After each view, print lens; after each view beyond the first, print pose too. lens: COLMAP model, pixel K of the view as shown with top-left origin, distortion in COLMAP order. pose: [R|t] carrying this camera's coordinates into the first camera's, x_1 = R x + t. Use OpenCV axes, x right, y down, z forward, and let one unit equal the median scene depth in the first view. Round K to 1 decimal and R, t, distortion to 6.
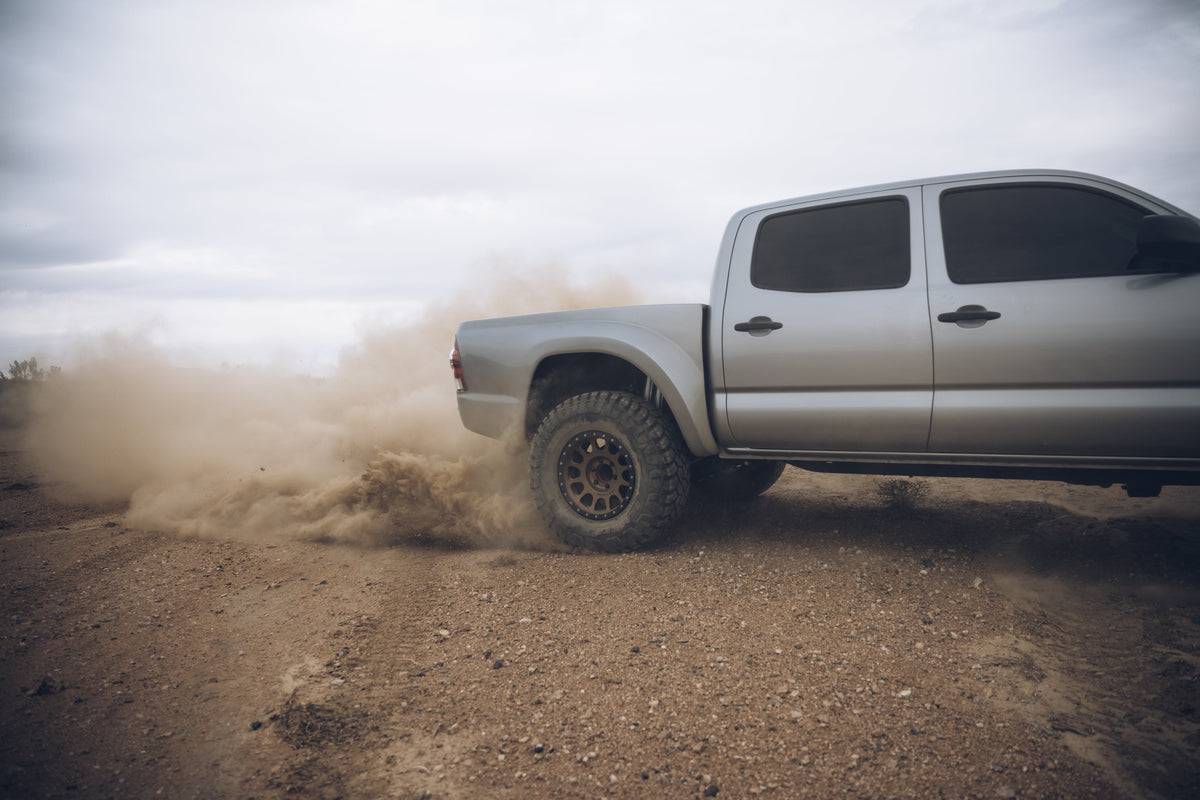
lens RADIAL K [[831.0, 0, 603.7], [0, 831.0, 399.8], [0, 0, 1]] dist [0.007157, 0.005864]
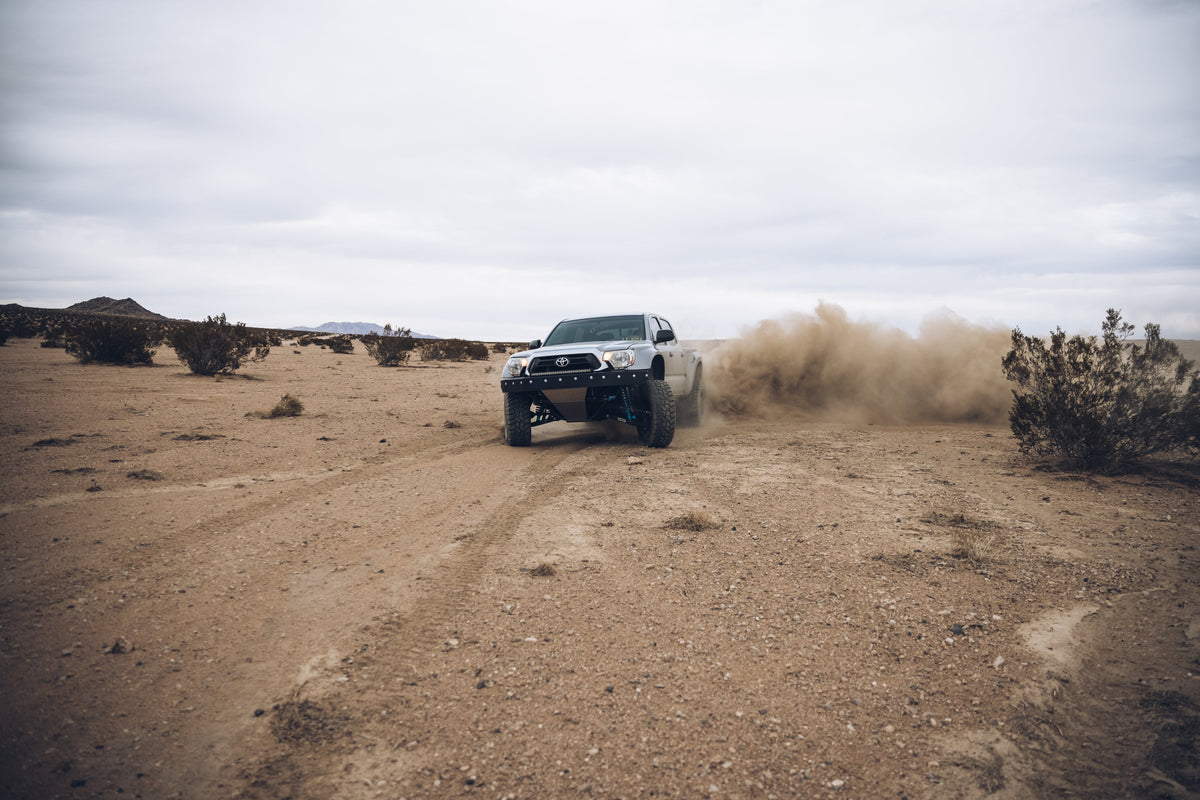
lens RADIAL K [[831.0, 0, 596.3], [0, 831.0, 400.2], [0, 0, 1]] dist [0.007157, 0.005864]
pose [[0.978291, 0.079004, -0.191583, 0.202714], [-0.072553, 0.996543, 0.040465, -0.106720], [0.194118, -0.025686, 0.980642, -0.018710]]
